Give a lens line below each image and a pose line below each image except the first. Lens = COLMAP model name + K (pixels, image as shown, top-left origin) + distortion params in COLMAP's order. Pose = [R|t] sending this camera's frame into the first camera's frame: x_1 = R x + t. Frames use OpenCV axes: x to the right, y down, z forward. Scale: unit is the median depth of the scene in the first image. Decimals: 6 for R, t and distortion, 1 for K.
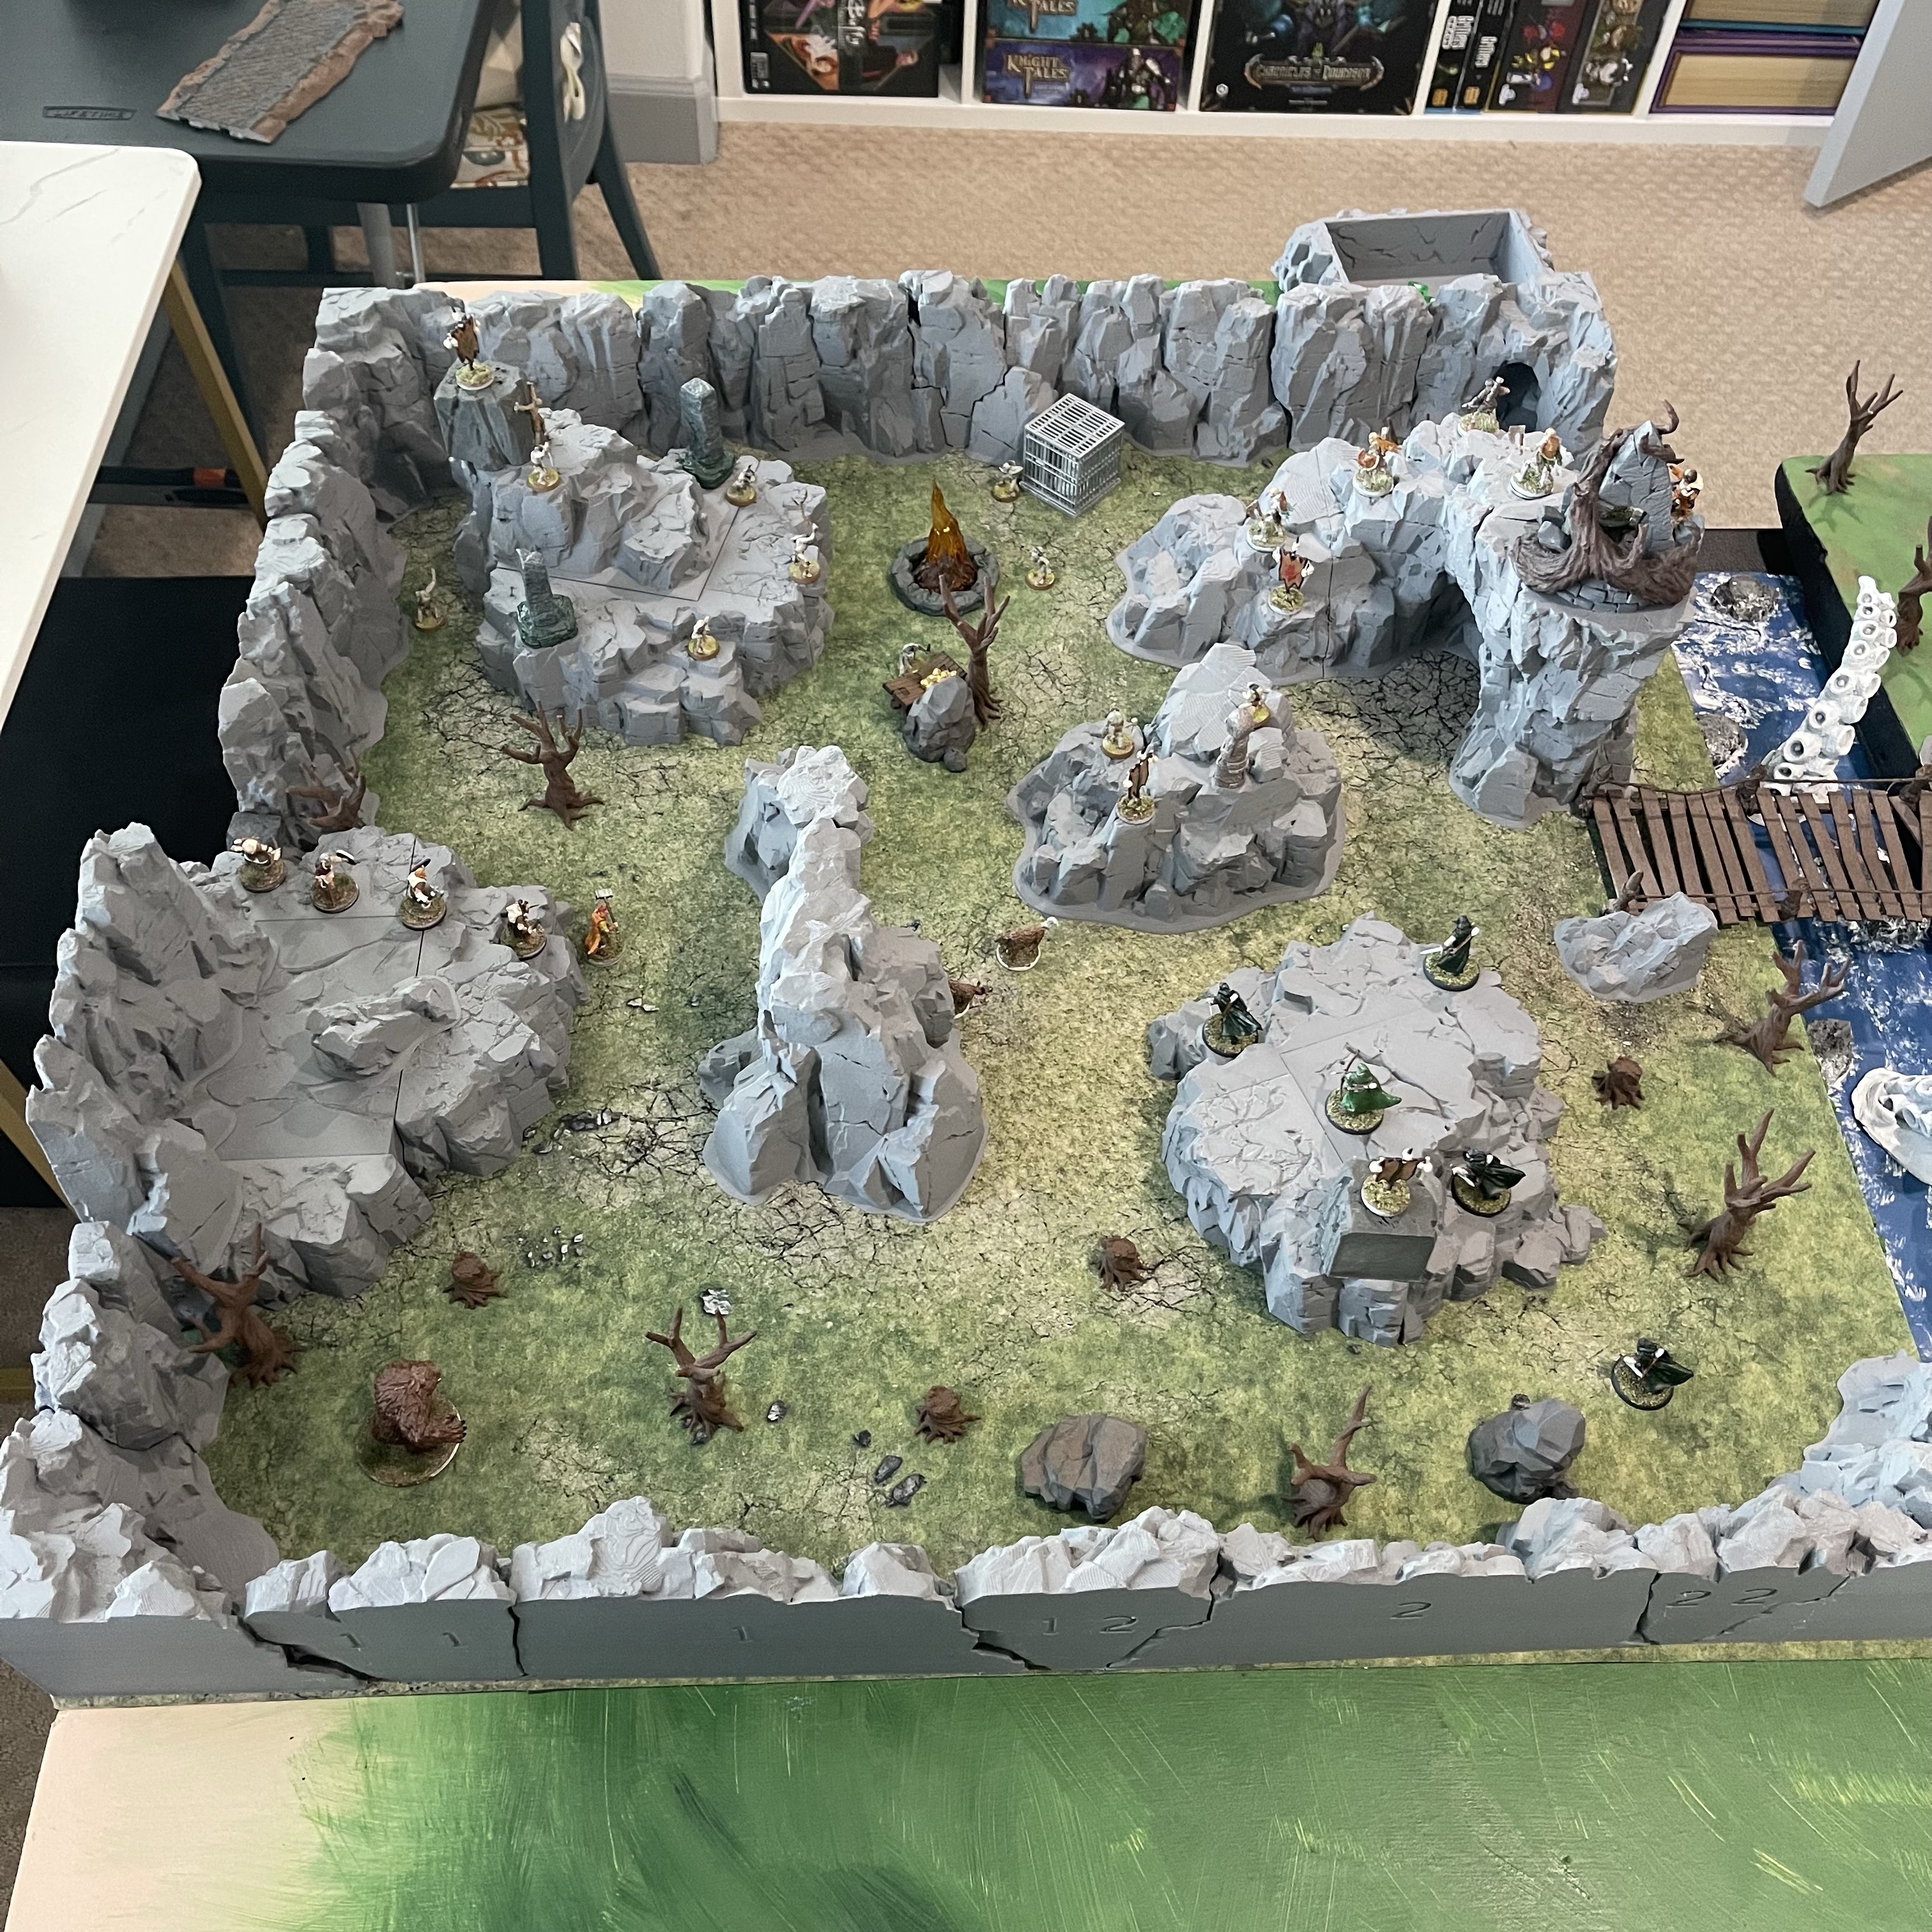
lens RADIAL K [[1948.9, 0, 974.3], [0, 1948.9, 961.4], [0, 0, 1]] dist [0.108536, -0.181700]
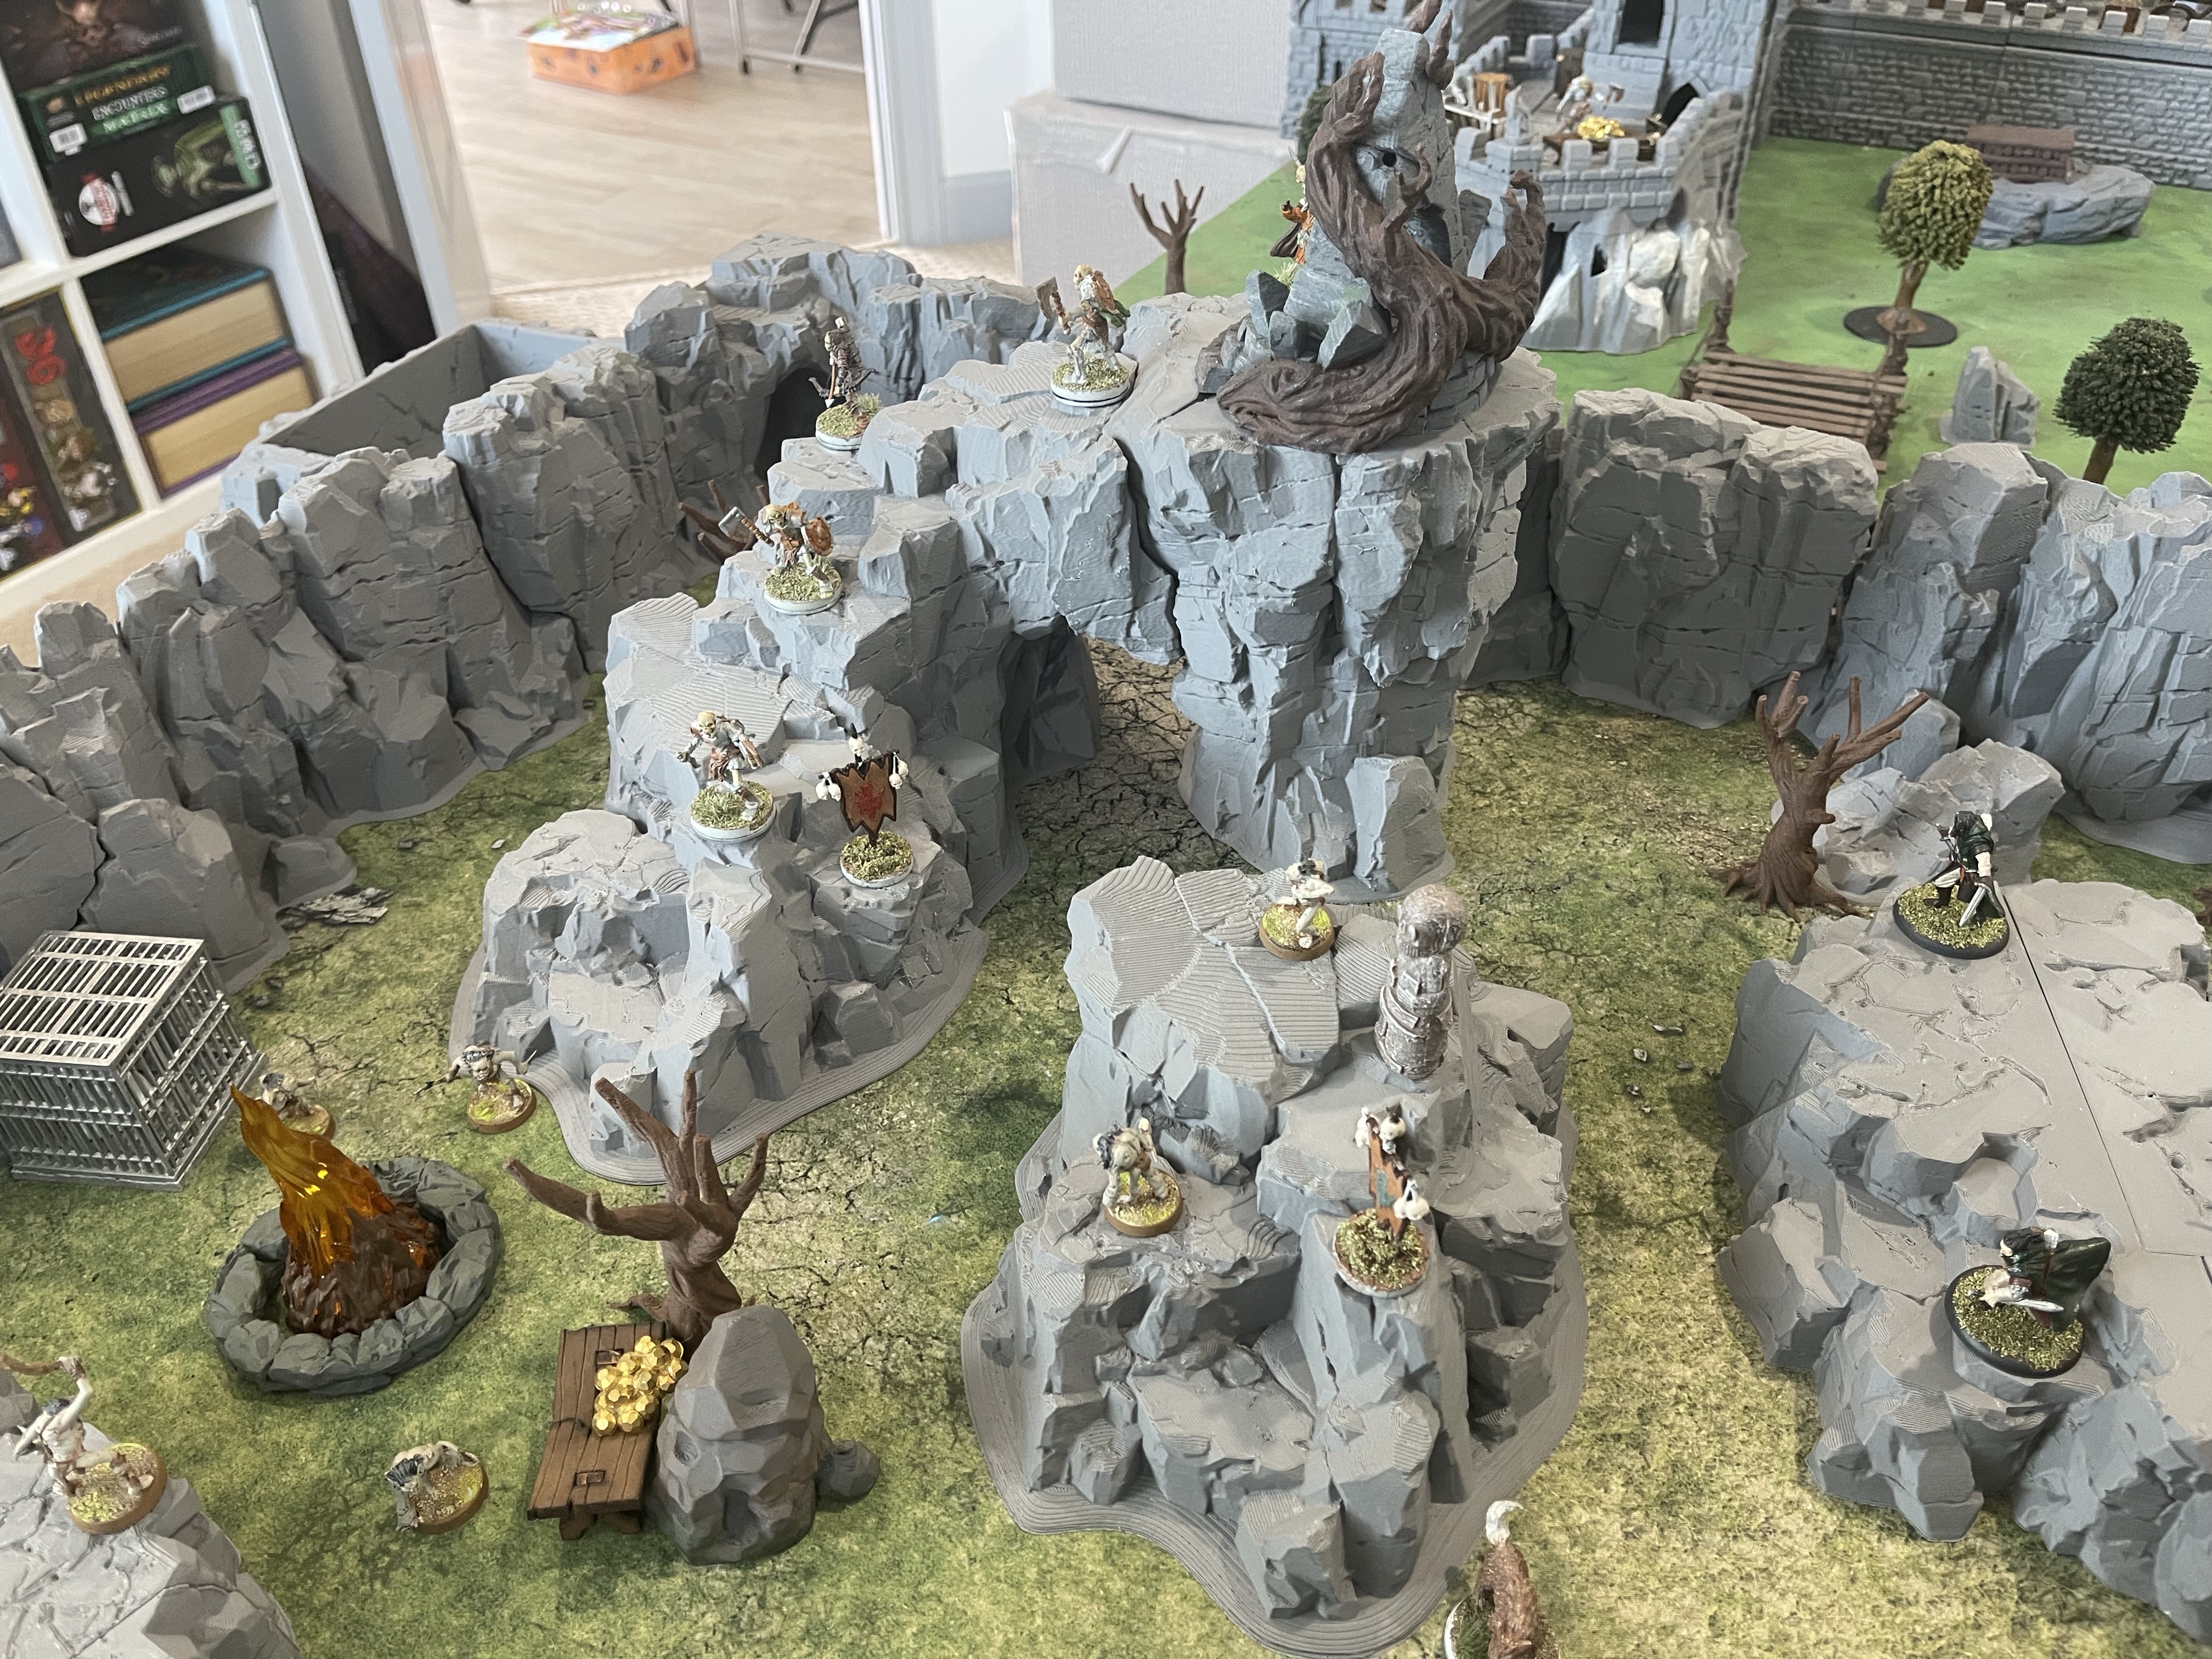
lens RADIAL K [[1687.6, 0, 1099.7], [0, 1687.6, 843.1], [0, 0, 1]] dist [0.062437, -0.088398]
pose [[0.487981, -0.574517, 0.657118, -0.133723], [0.714386, 0.695445, 0.077517, -0.180985], [-0.501524, 0.431609, 0.749791, 0.663932]]
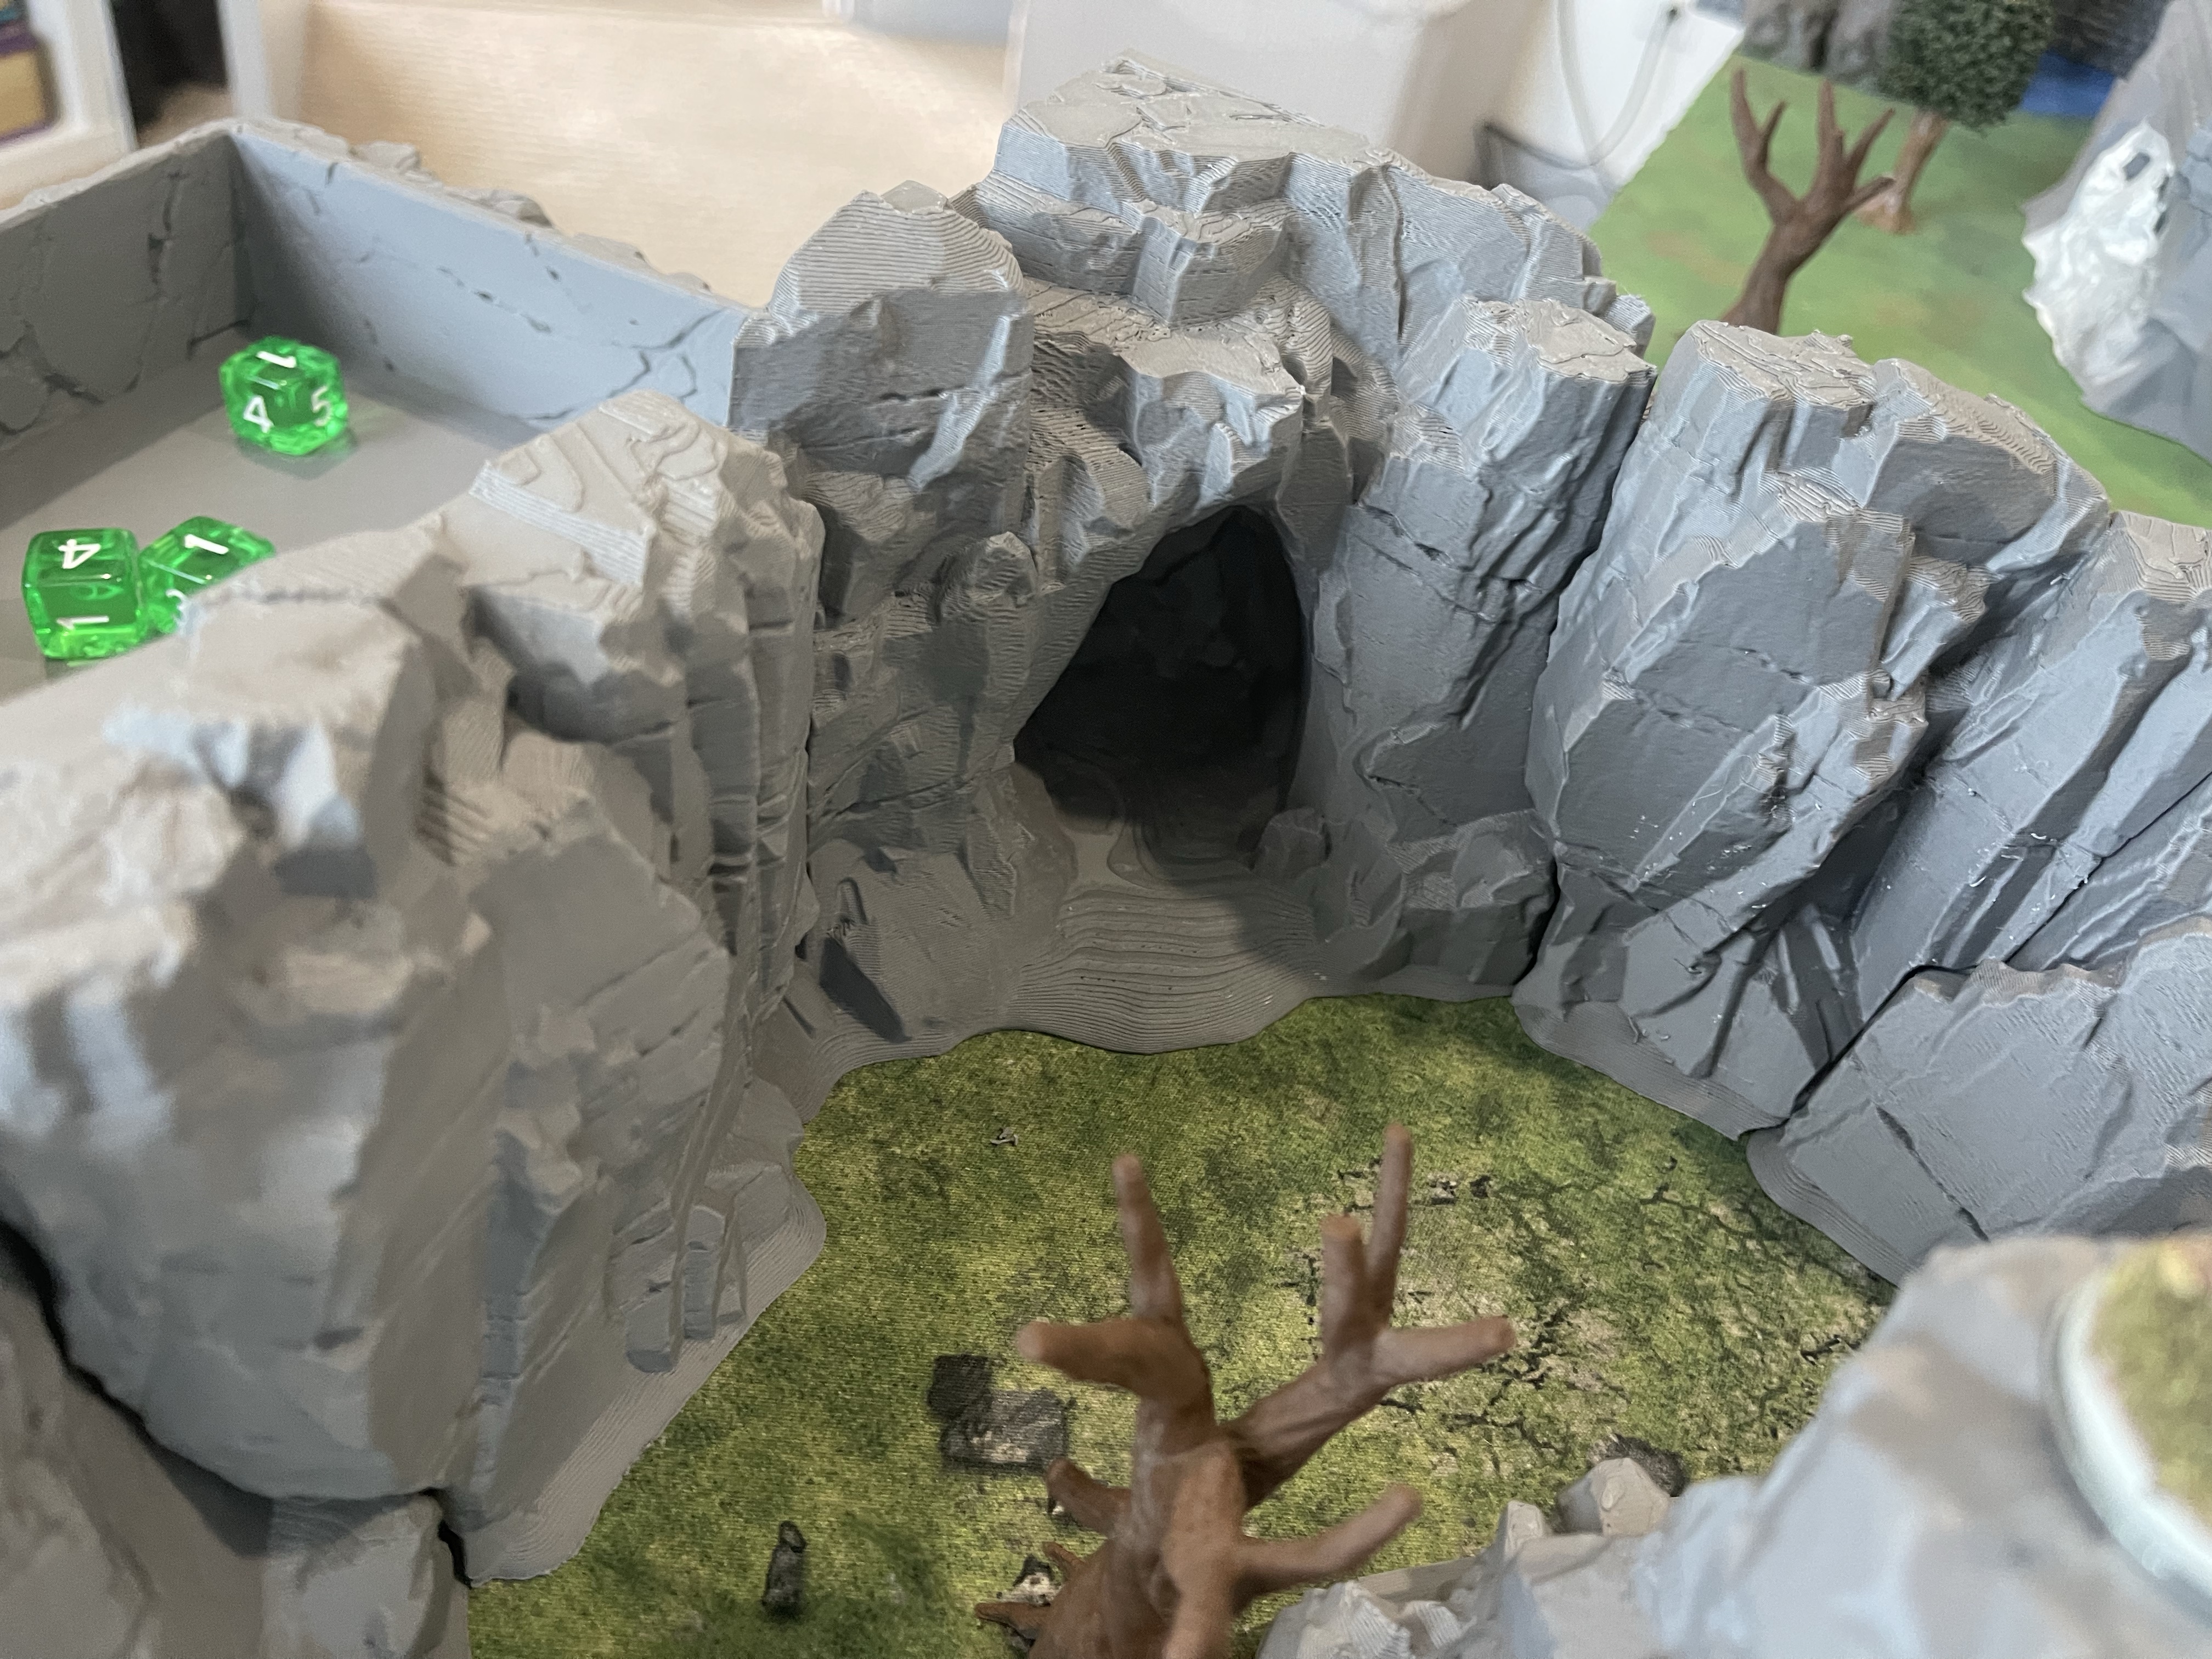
lens RADIAL K [[1708.1, 0, 1118.0], [0, 1708.1, 837.5], [0, 0, 1]] dist [0.062417, -0.113214]
pose [[0.475699, -0.561878, 0.676760, 0.144919], [0.591796, 0.773656, 0.226348, -0.350074], [-0.650760, 0.292830, 0.700544, 0.975692]]
